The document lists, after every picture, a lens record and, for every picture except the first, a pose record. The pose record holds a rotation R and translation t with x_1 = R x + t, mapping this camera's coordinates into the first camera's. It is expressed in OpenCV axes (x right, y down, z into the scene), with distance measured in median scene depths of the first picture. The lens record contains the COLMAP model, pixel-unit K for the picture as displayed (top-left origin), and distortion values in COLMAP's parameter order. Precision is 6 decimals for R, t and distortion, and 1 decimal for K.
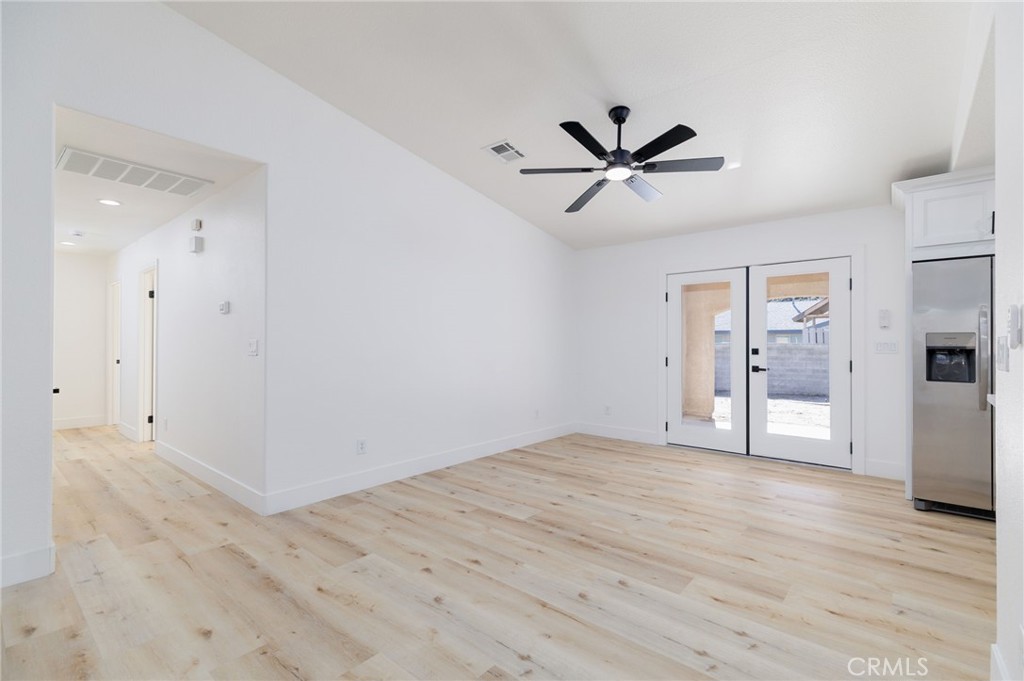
lens RADIAL K [[462.9, 0, 517.7], [0, 462.9, 341.2], [0, 0, 1]] dist [0.008480, -0.000454]
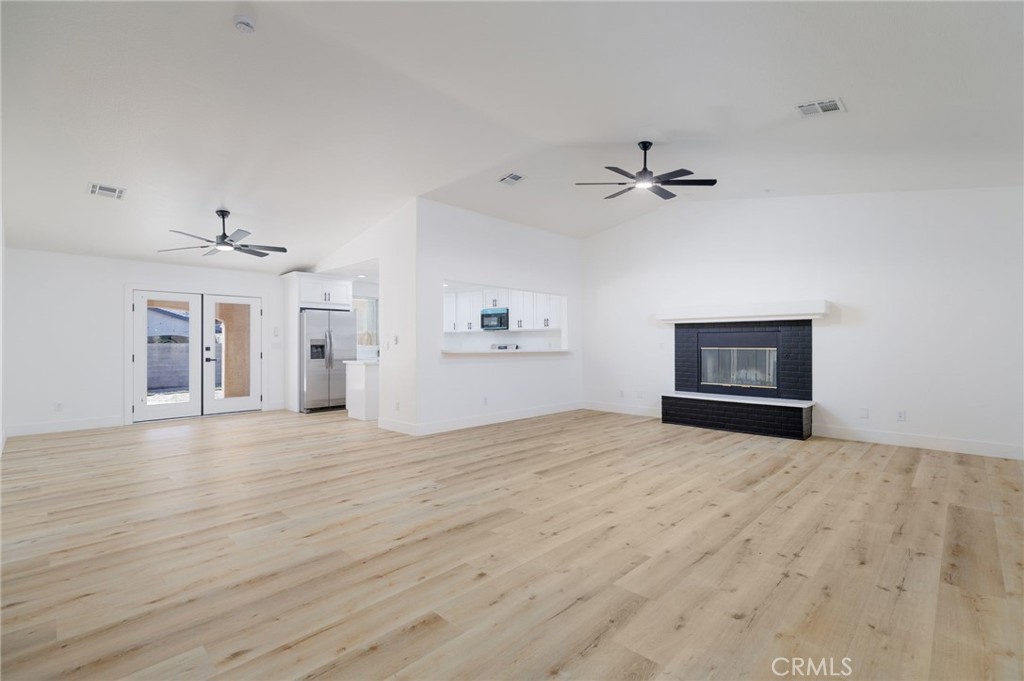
lens RADIAL K [[462.9, 0, 516.7], [0, 462.9, 340.8], [0, 0, 1]] dist [0.008480, -0.000454]
pose [[0.071943, 0.003252, 0.997403, -1.444444], [-0.001923, 0.999993, -0.003122, -0.003432], [-0.997407, -0.001693, 0.071948, -0.241799]]
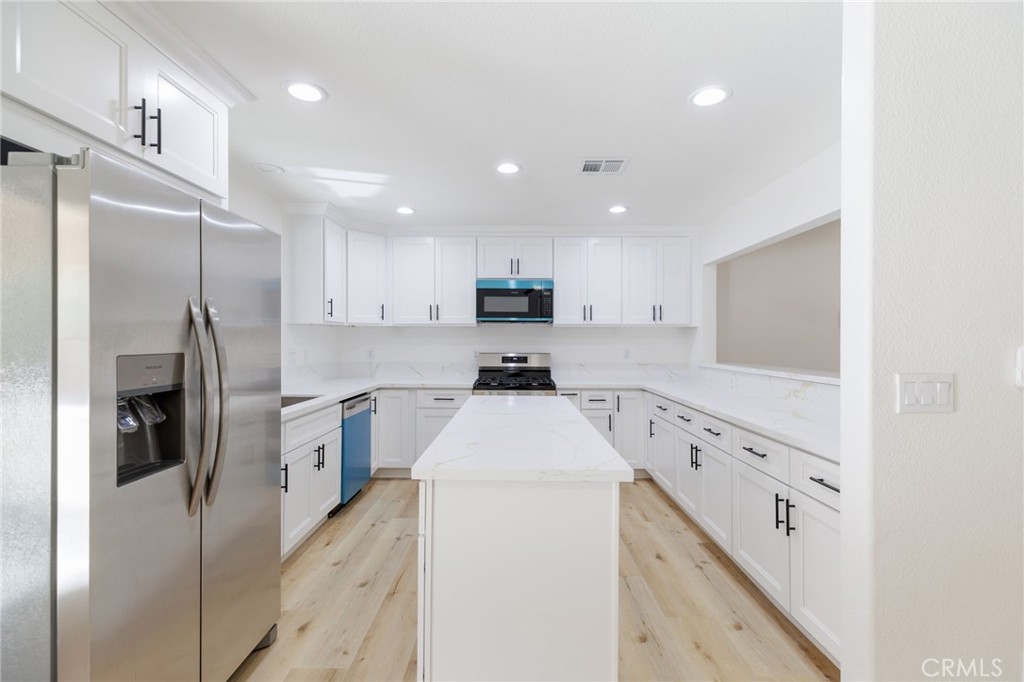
lens RADIAL K [[462.9, 0, 515.8], [0, 462.9, 339.8], [0, 0, 1]] dist [0.008480, -0.000454]
pose [[-0.643800, -0.005266, 0.765176, 0.393335], [-0.006215, 0.999979, 0.001653, -0.033222], [-0.765169, -0.003691, -0.643819, 0.992686]]
